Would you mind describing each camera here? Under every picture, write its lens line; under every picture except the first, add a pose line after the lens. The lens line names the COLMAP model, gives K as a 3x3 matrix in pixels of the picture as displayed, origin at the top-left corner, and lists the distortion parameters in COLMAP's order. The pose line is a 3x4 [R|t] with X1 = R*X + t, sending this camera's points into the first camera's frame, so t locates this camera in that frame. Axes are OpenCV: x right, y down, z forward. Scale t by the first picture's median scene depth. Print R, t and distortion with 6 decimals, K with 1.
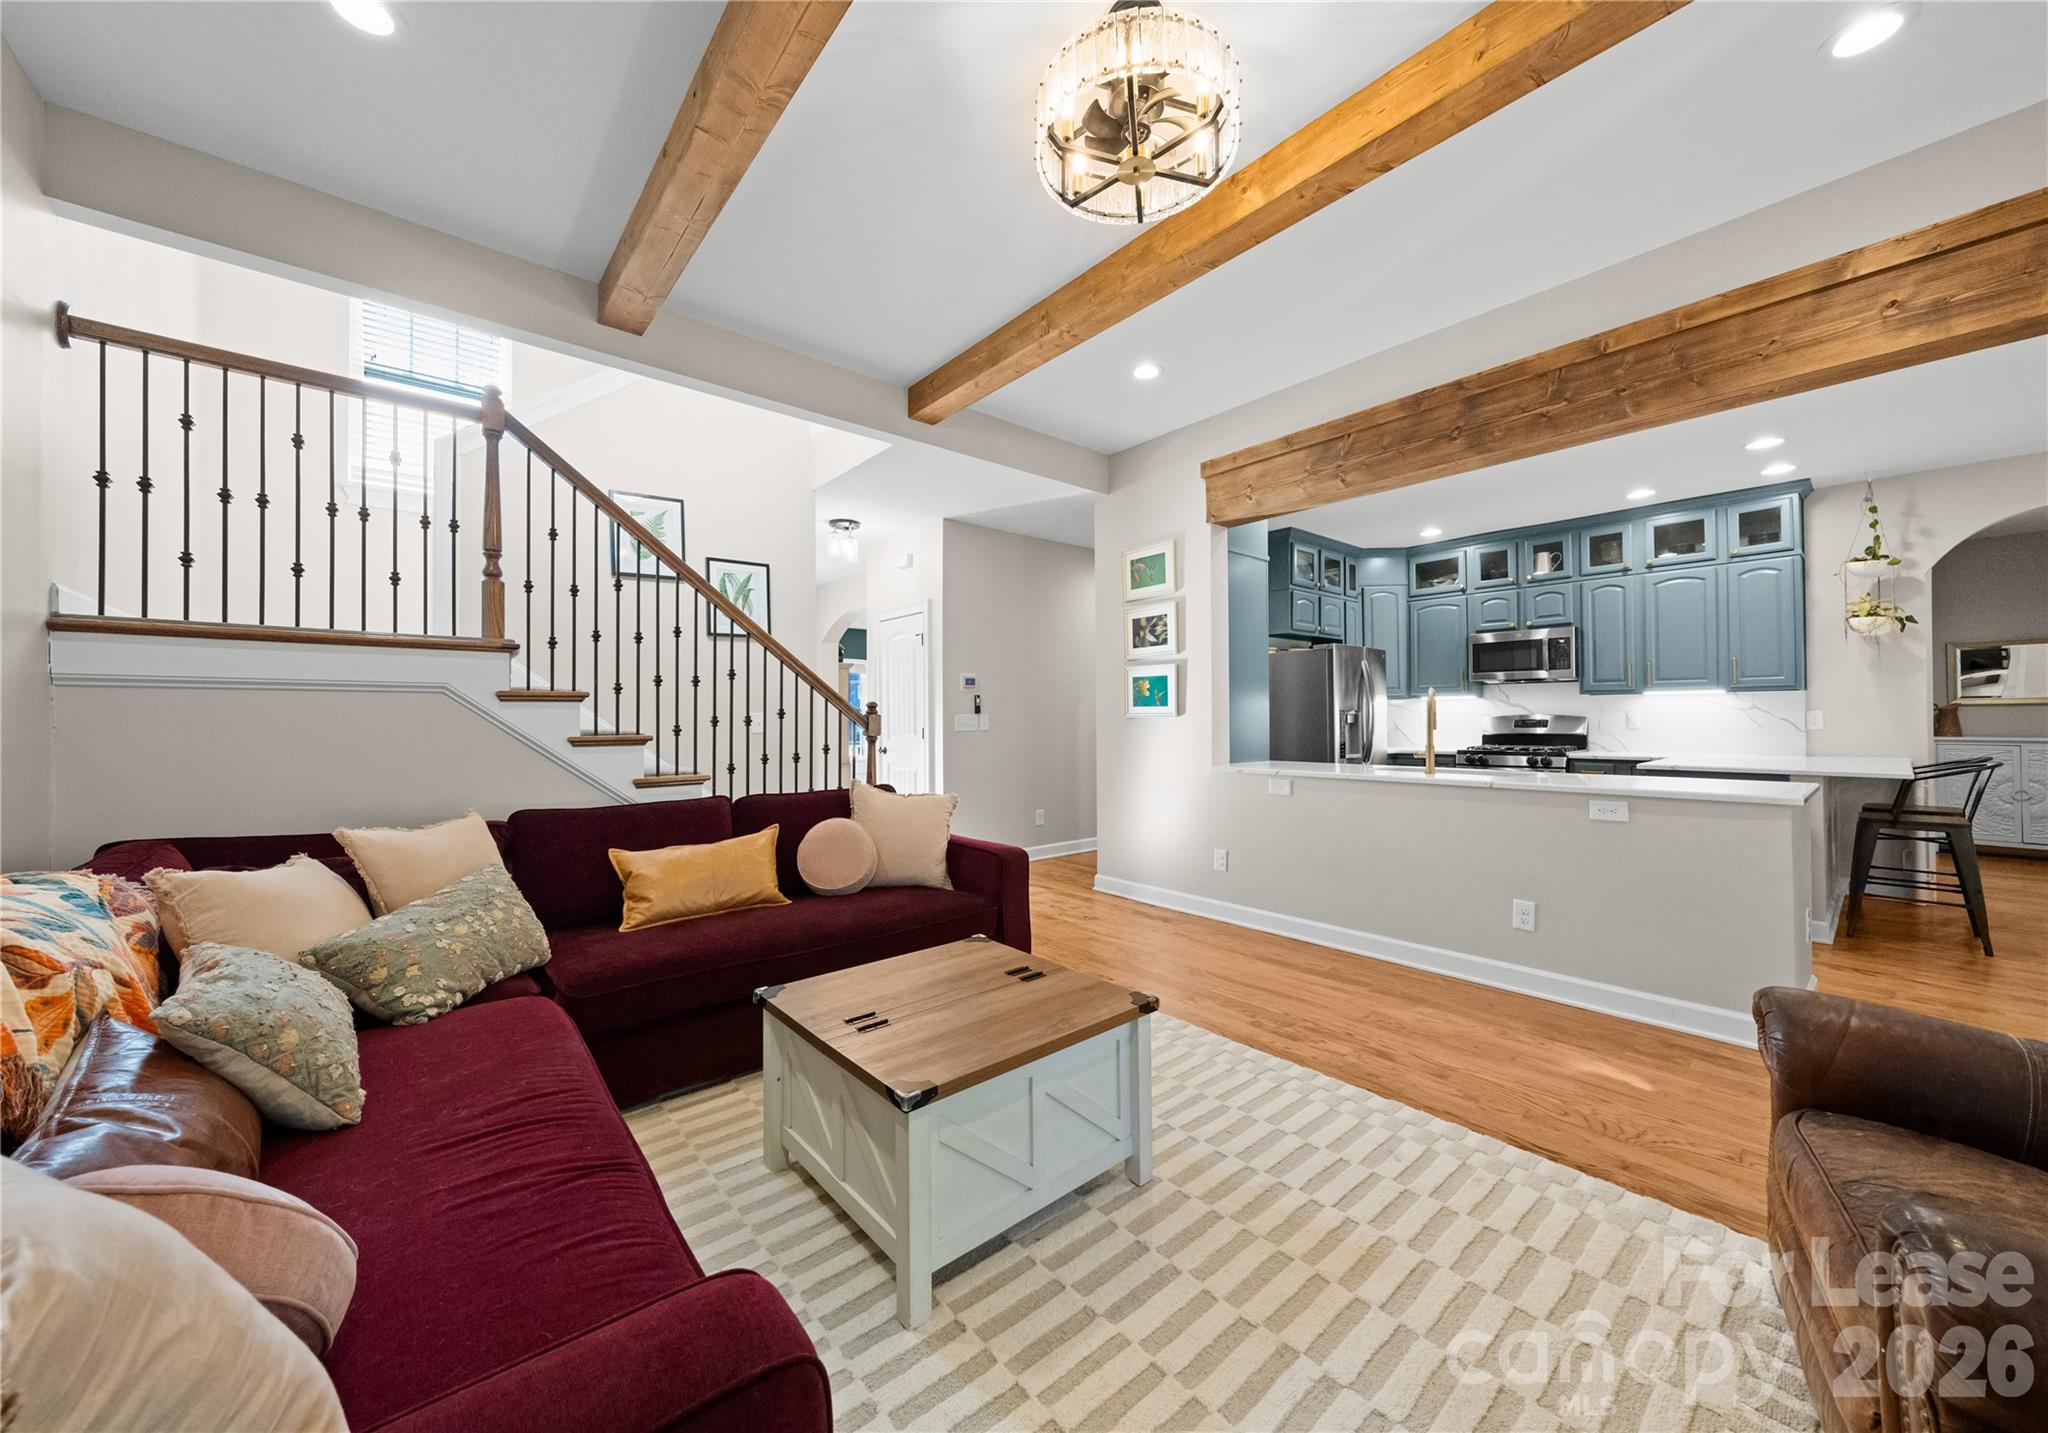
lens RADIAL K [[766.0, 0, 980.1], [0, 766.0, 710.7], [0, 0, 1]] dist [-0.000244, 0.000246]
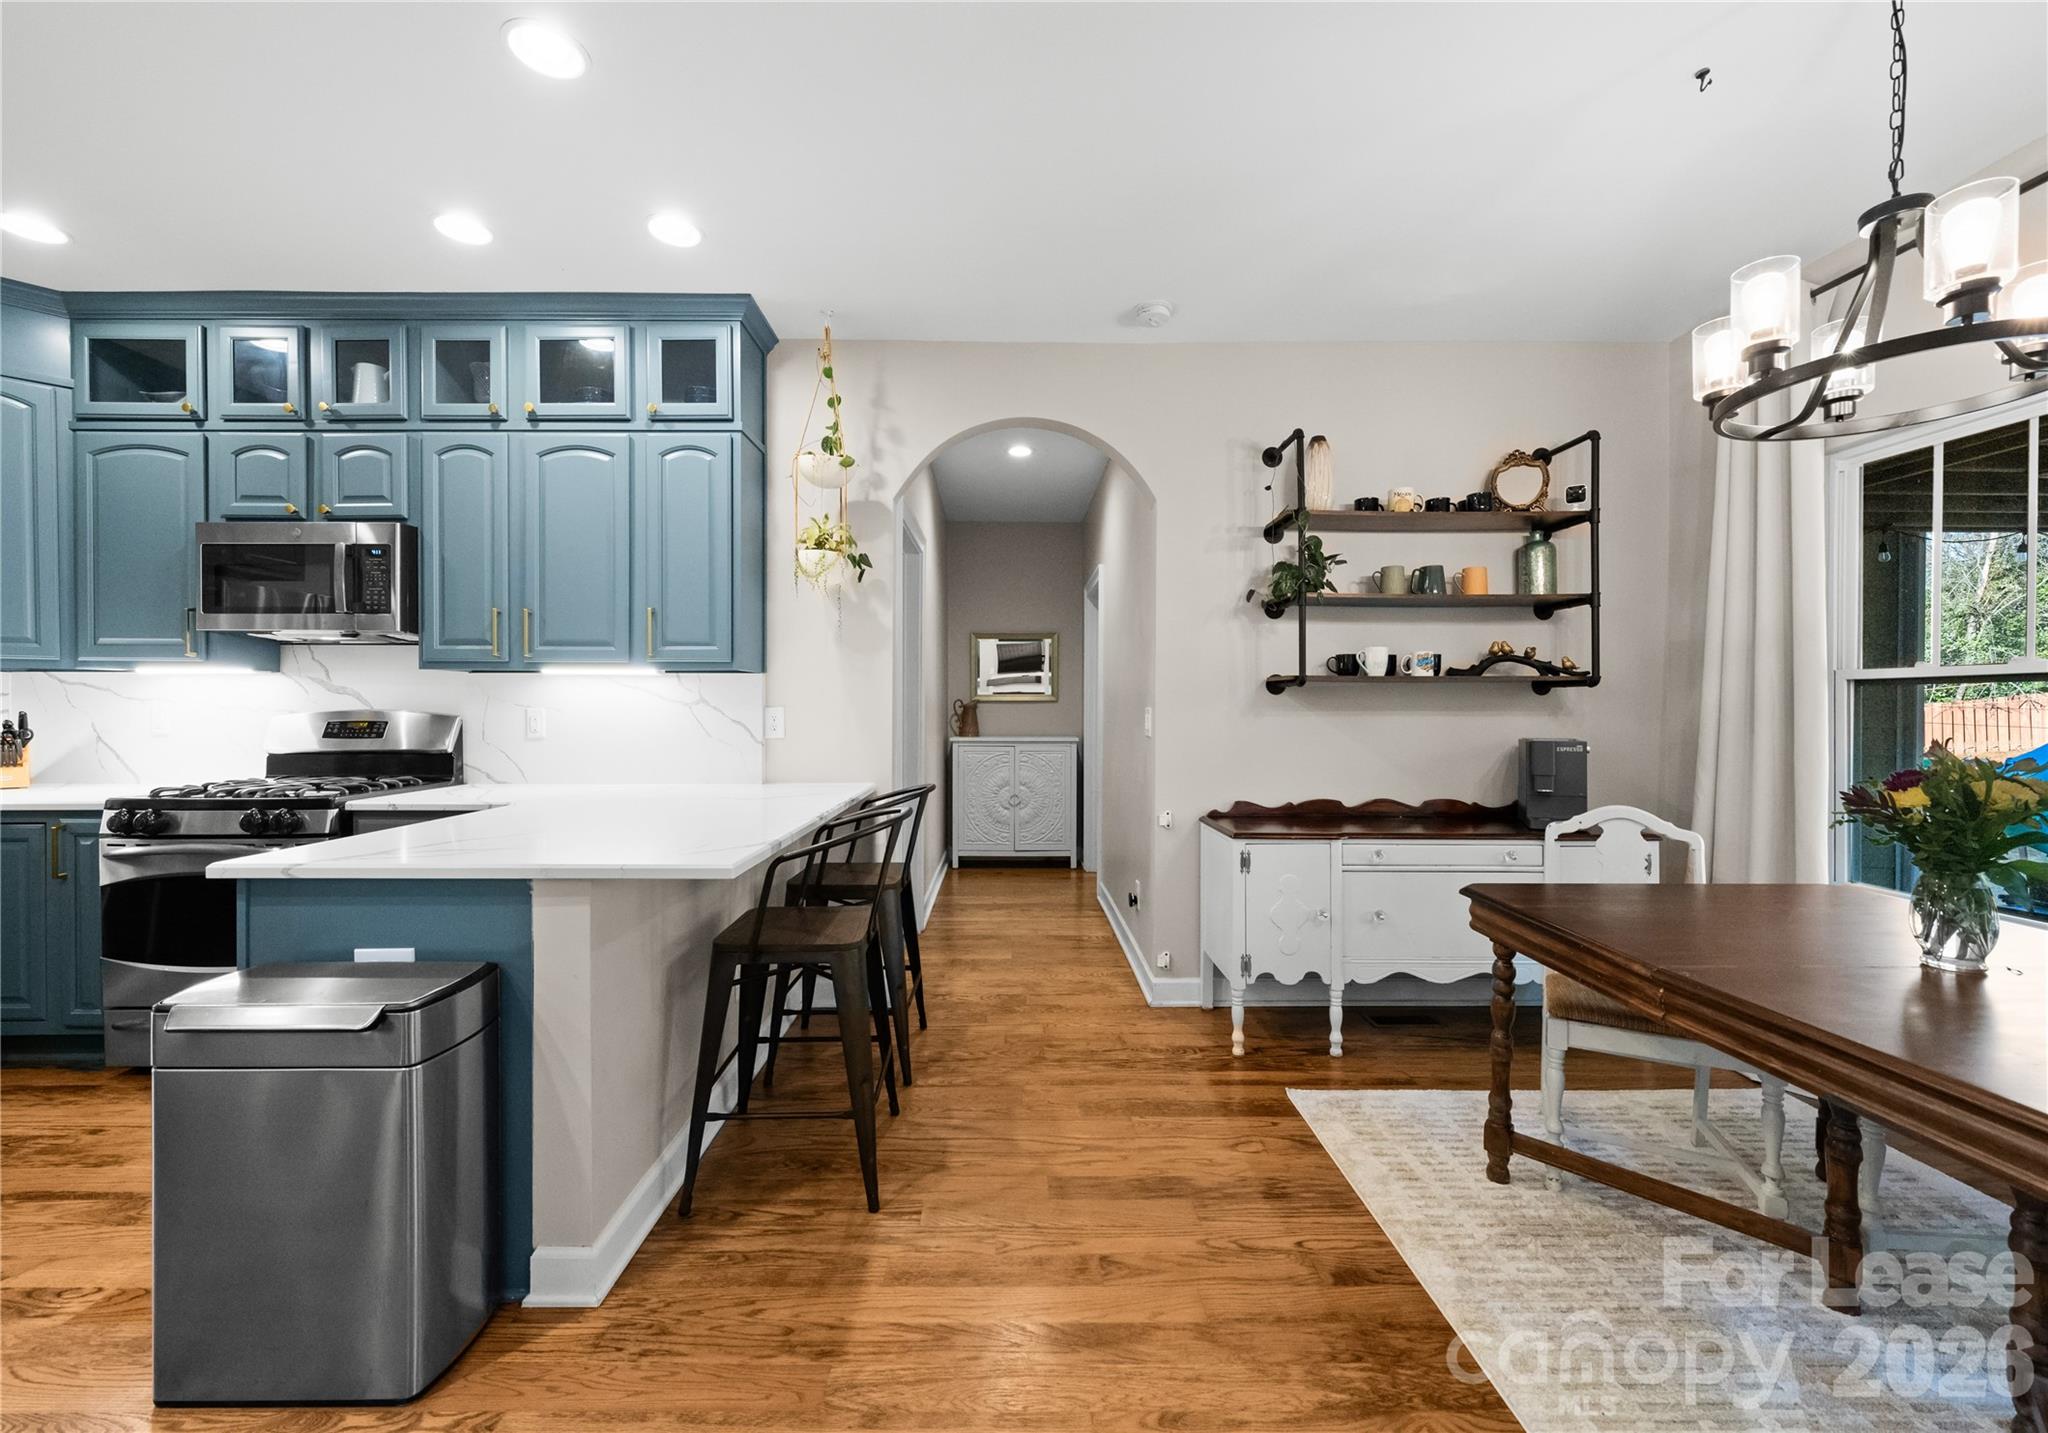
lens RADIAL K [[793.9, 0, 1014.3], [0, 793.9, 708.5], [0, 0, 1]] dist [-0.000962, -0.000024]
pose [[0.639962, 0.006734, 0.768377, 0.776238], [-0.013864, 0.999900, 0.002784, -0.003759], [-0.768282, -0.012434, 0.639991, 0.483007]]
